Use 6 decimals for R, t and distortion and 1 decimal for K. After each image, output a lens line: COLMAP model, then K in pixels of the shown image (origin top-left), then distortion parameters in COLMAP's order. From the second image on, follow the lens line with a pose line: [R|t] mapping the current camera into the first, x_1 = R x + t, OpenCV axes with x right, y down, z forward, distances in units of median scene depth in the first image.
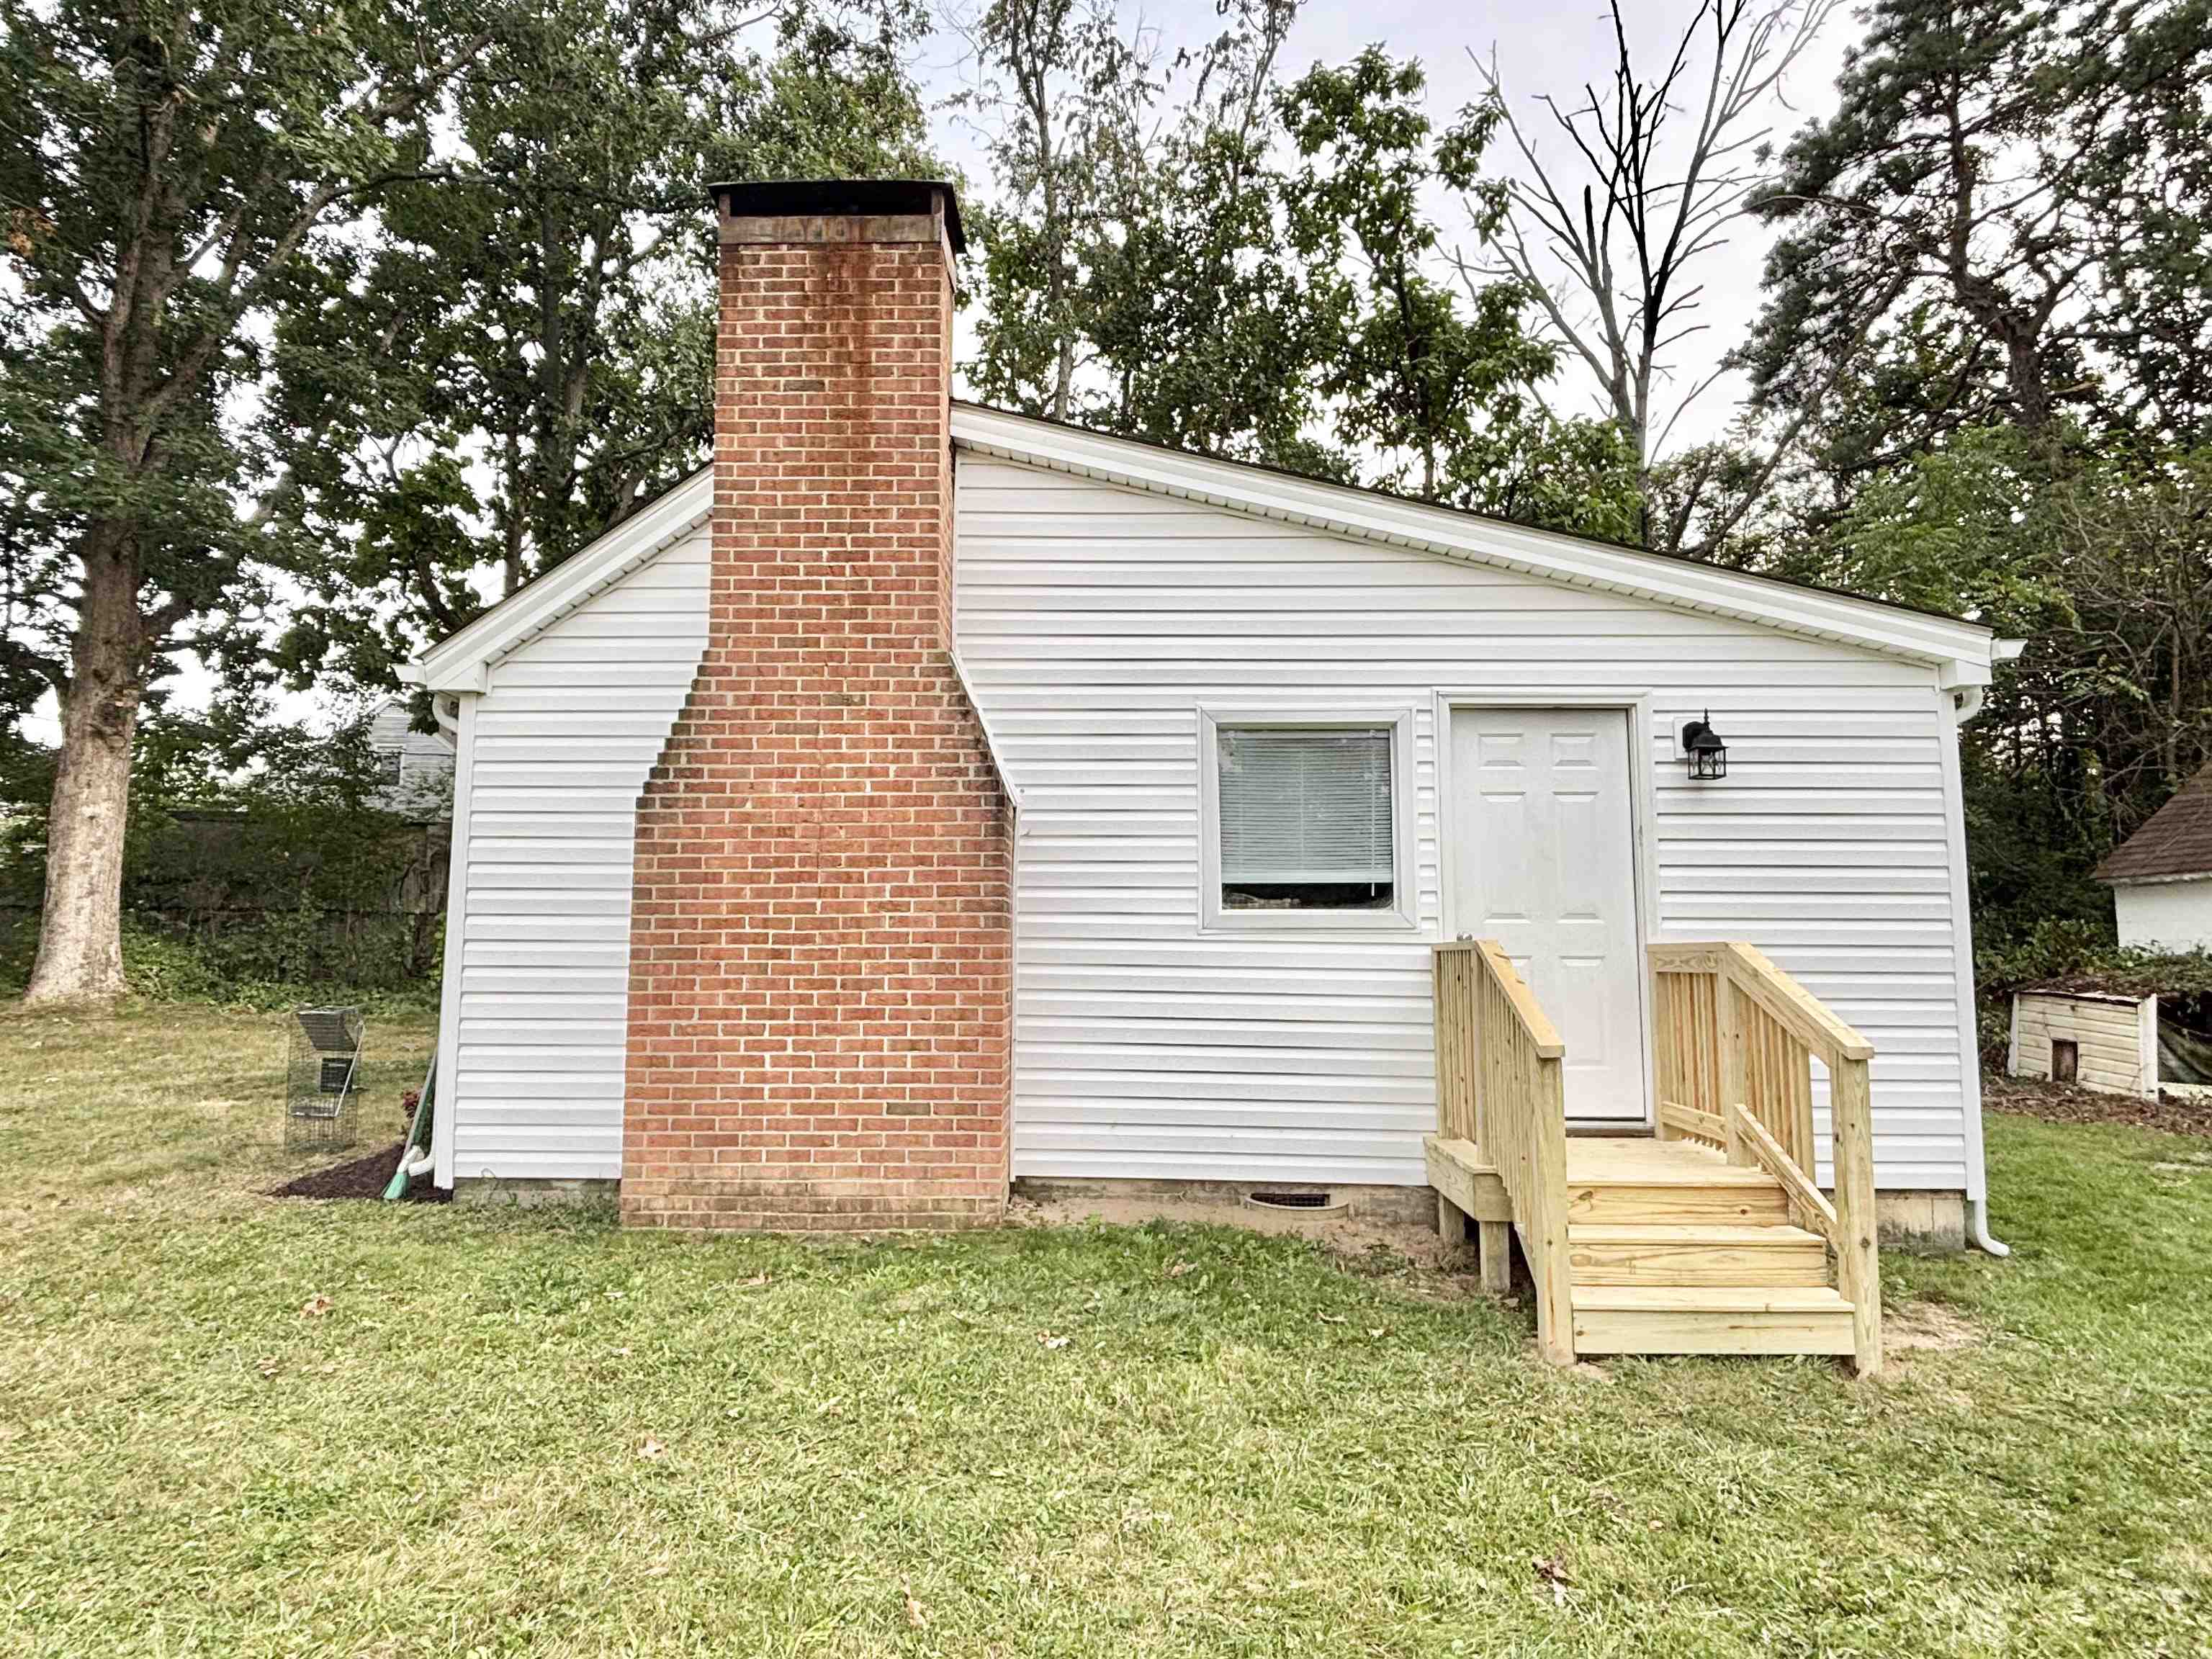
lens RADIAL K [[1287.5, 0, 1093.6], [0, 1287.5, 833.1], [0, 0, 1]] dist [0.022055, -0.017237]
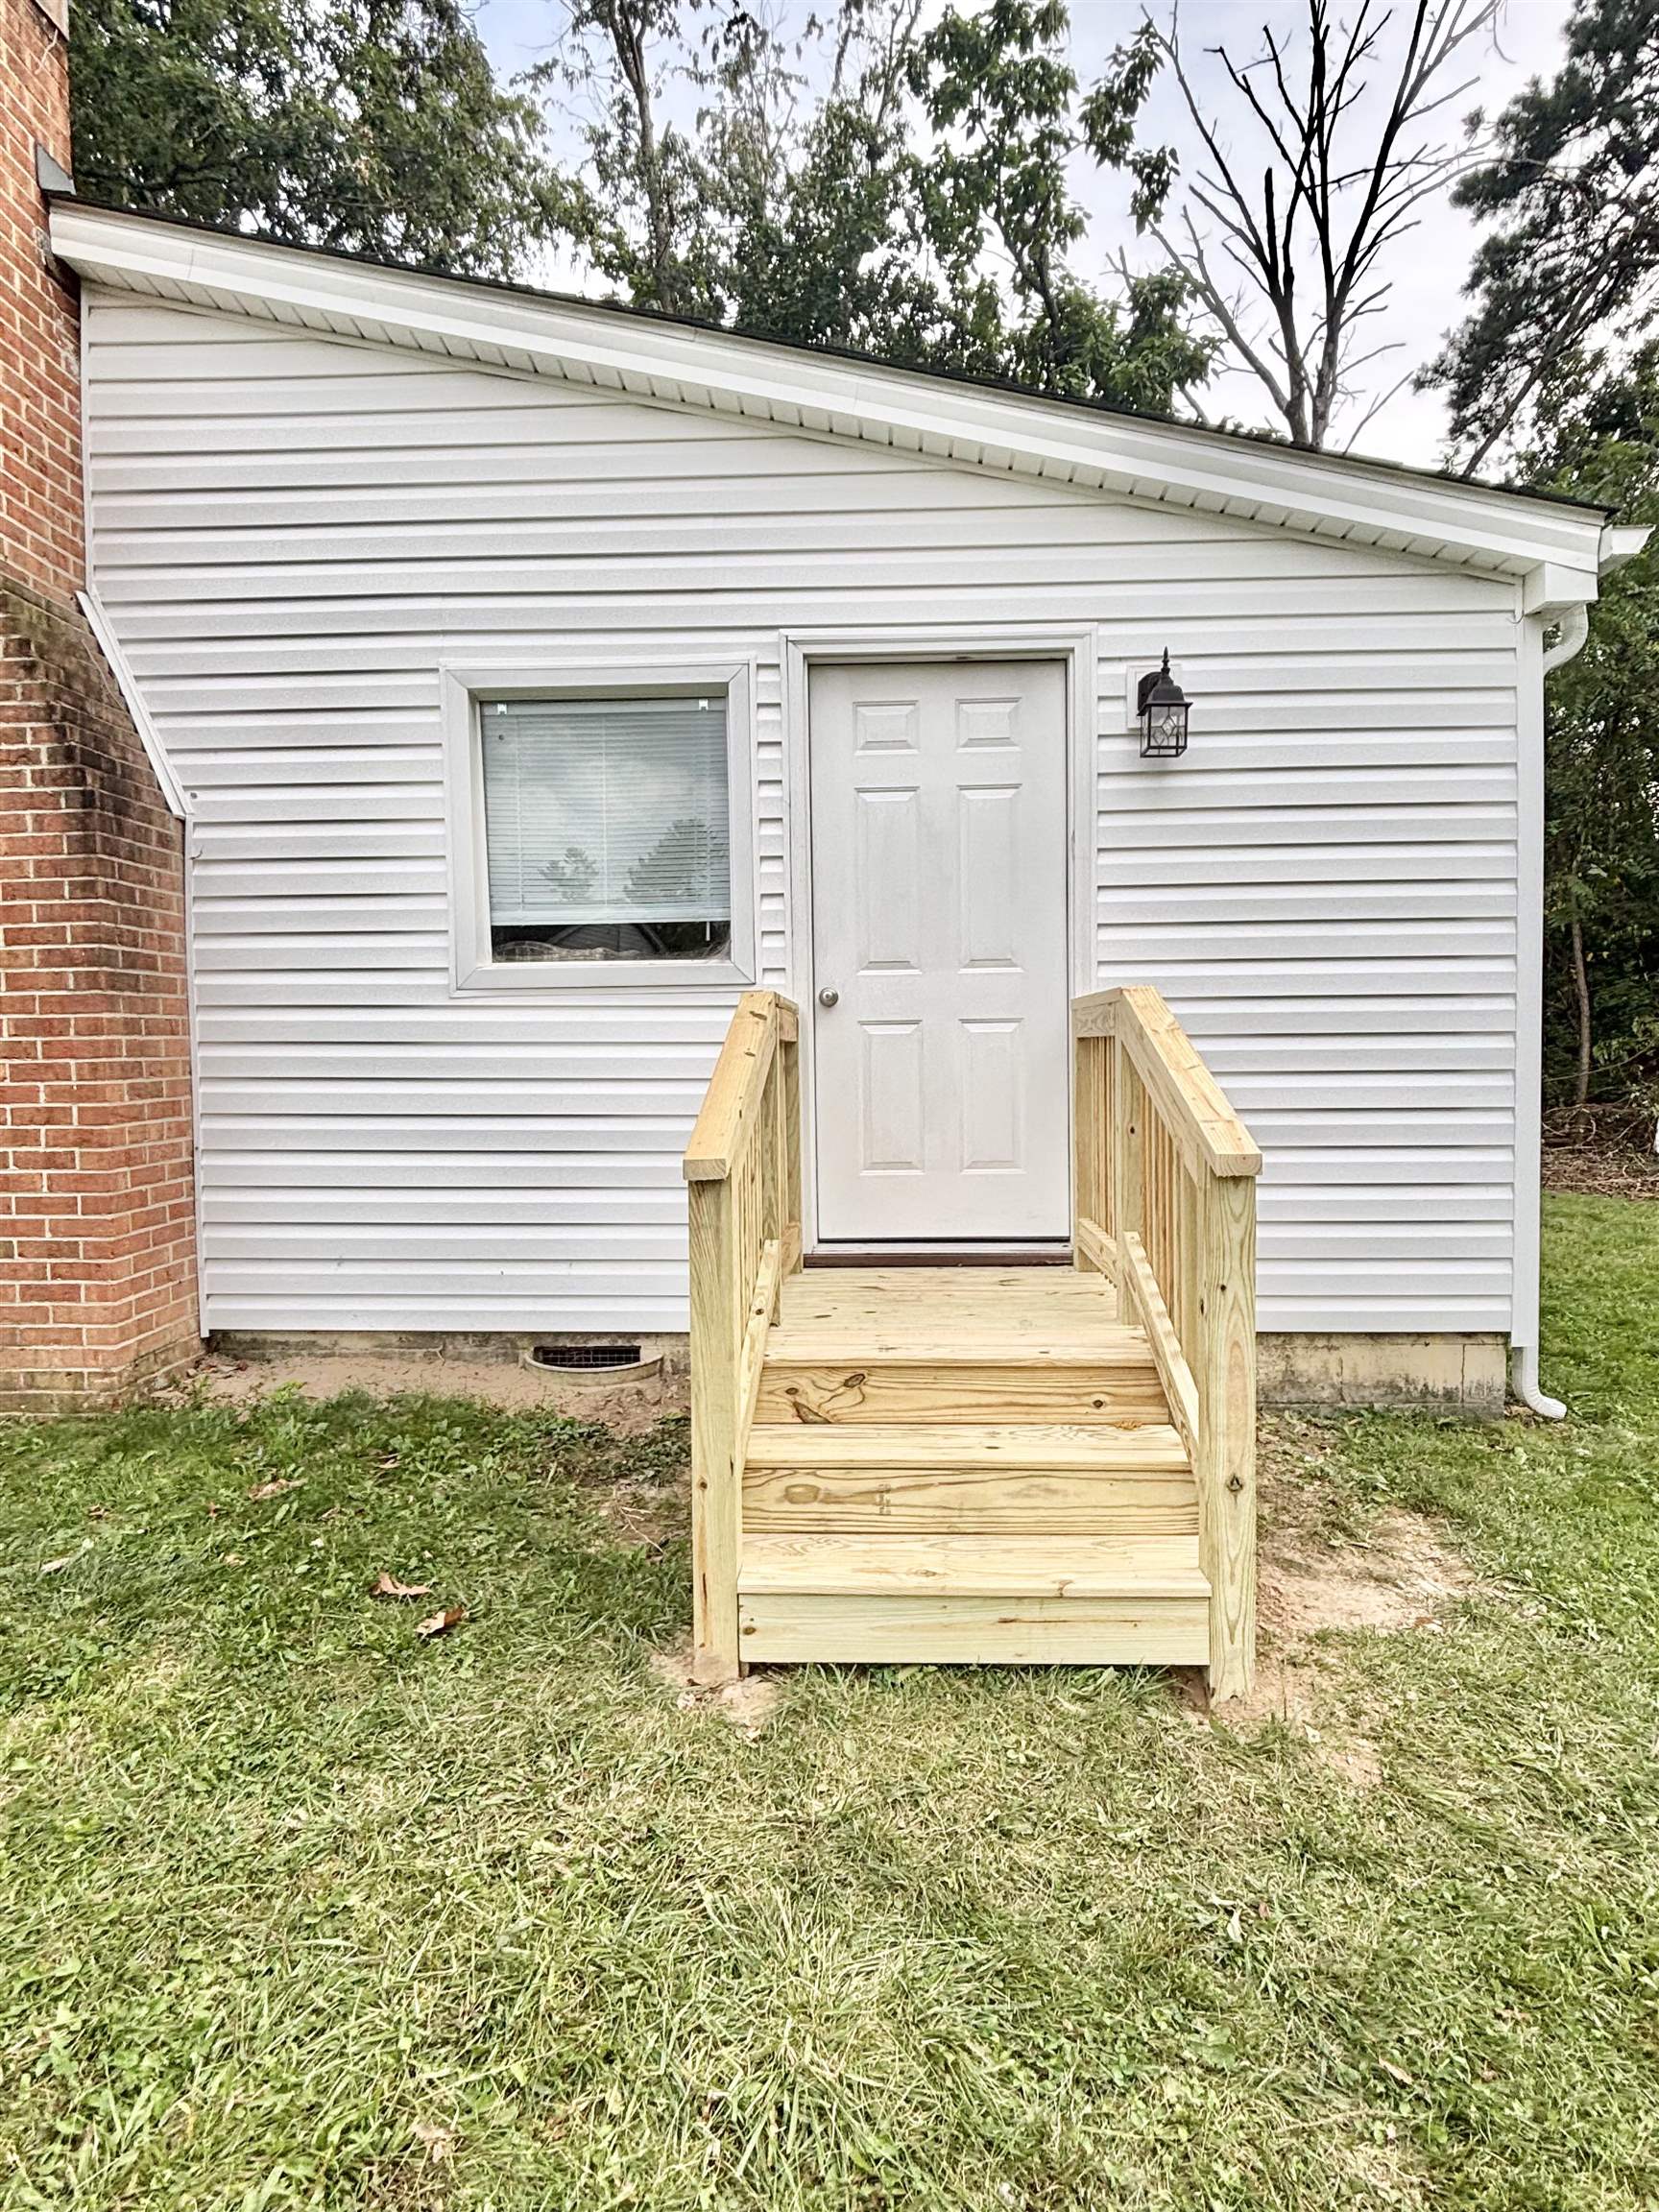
lens RADIAL K [[1189.2, 0, 825.5], [0, 1189.2, 1095.5], [0, 0, 1]] dist [-0.000223, 0.005758]
pose [[0.999639, -0.014865, -0.022387, 0.097089], [0.017753, 0.990704, 0.134875, 0.015173], [0.020174, -0.135223, 0.990610, 0.111090]]
